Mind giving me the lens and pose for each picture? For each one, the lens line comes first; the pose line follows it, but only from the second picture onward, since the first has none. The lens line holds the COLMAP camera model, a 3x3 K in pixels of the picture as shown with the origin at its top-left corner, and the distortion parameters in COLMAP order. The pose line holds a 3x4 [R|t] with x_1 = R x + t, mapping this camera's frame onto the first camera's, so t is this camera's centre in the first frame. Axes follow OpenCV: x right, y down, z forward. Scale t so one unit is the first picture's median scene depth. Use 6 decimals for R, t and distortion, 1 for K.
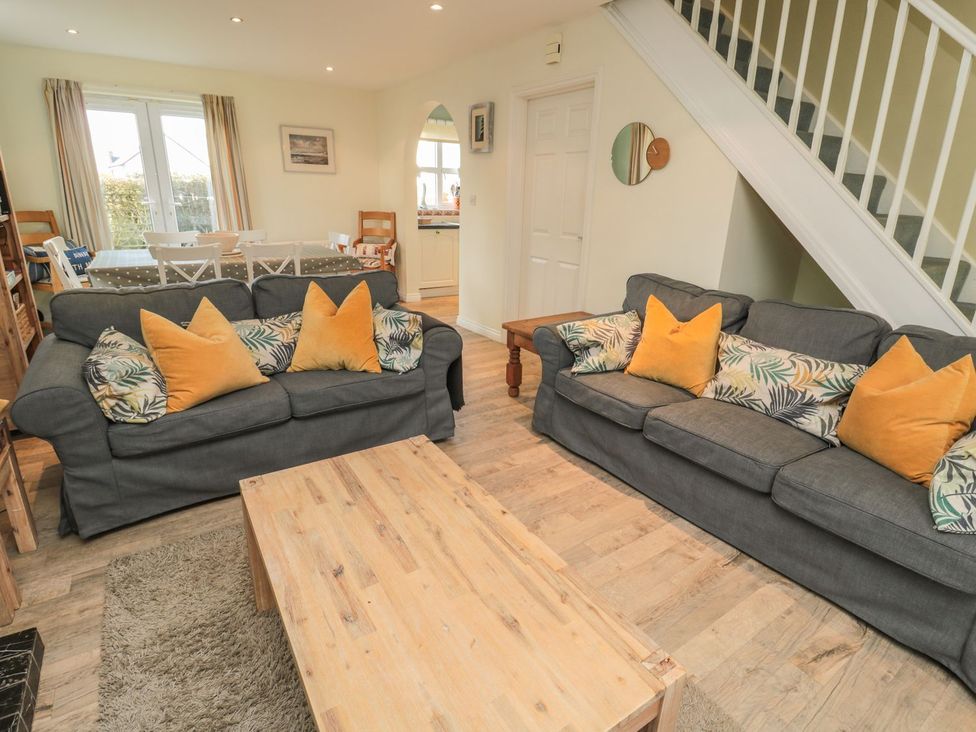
lens RADIAL K [[508.0, 0, 506.7], [0, 508.0, 346.4], [0, 0, 1]] dist [-0.005657, -0.008553]
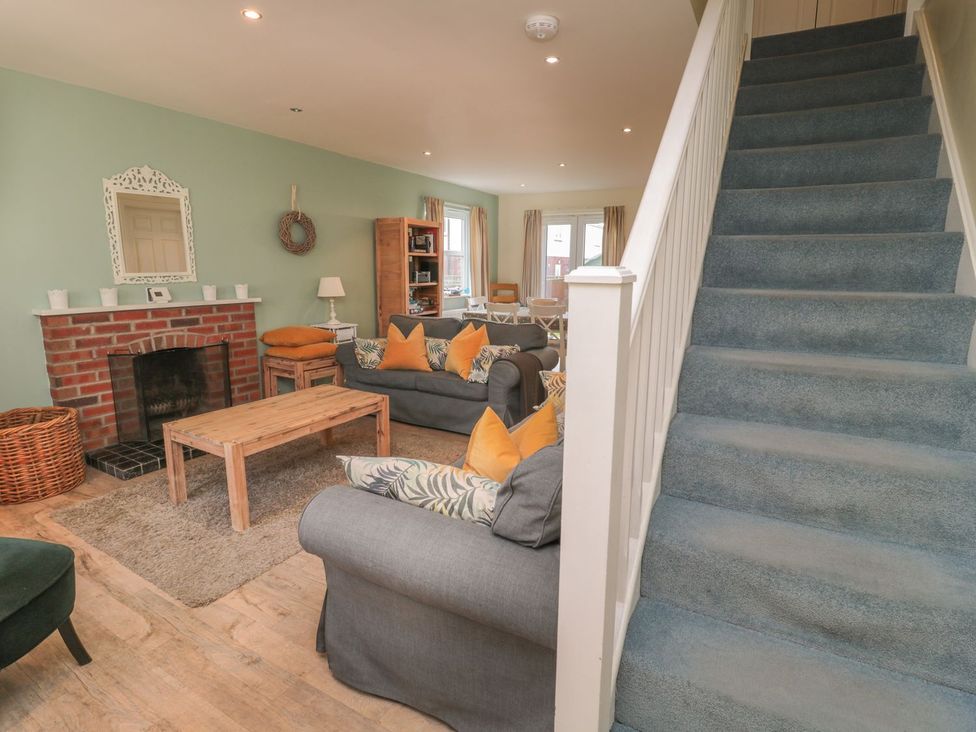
lens RADIAL K [[508.0, 0, 490.8], [0, 508.0, 353.2], [0, 0, 1]] dist [-0.005657, -0.008553]
pose [[0.442880, 0.129739, -0.887144, 1.202701], [-0.258887, 0.965833, 0.012005, -0.070566], [0.858391, 0.224354, 0.461336, 0.317584]]
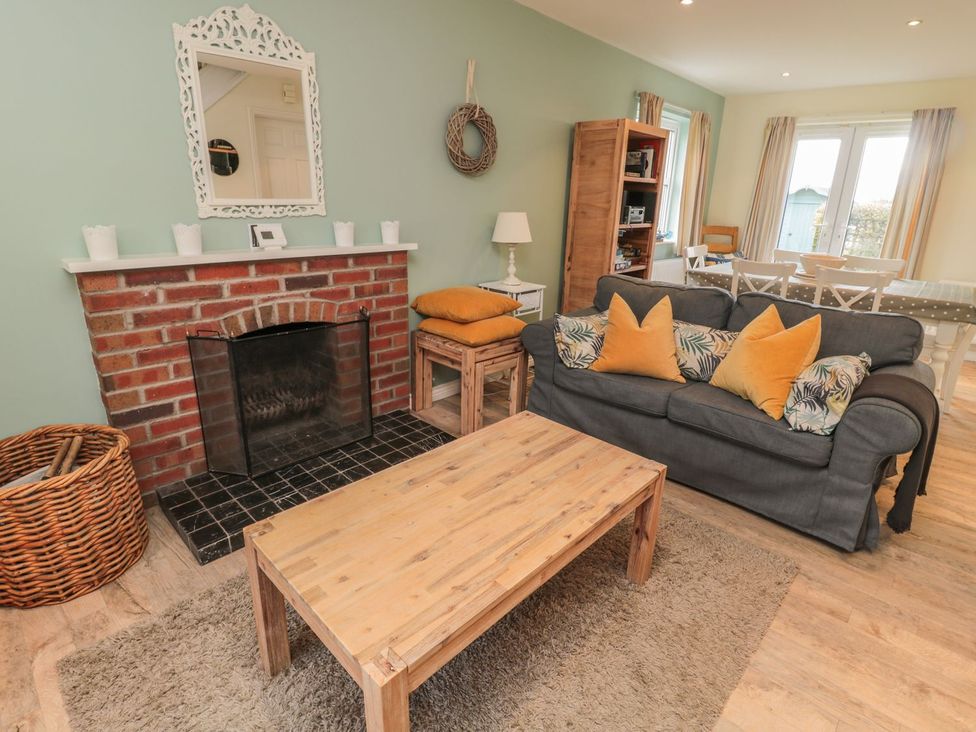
lens RADIAL K [[508.0, 0, 482.6], [0, 508.0, 355.6], [0, 0, 1]] dist [-0.005657, -0.008553]
pose [[0.202698, 0.273085, -0.940393, 0.424226], [-0.306558, 0.929753, 0.203917, -0.070685], [0.930019, 0.246951, 0.272175, 0.291239]]
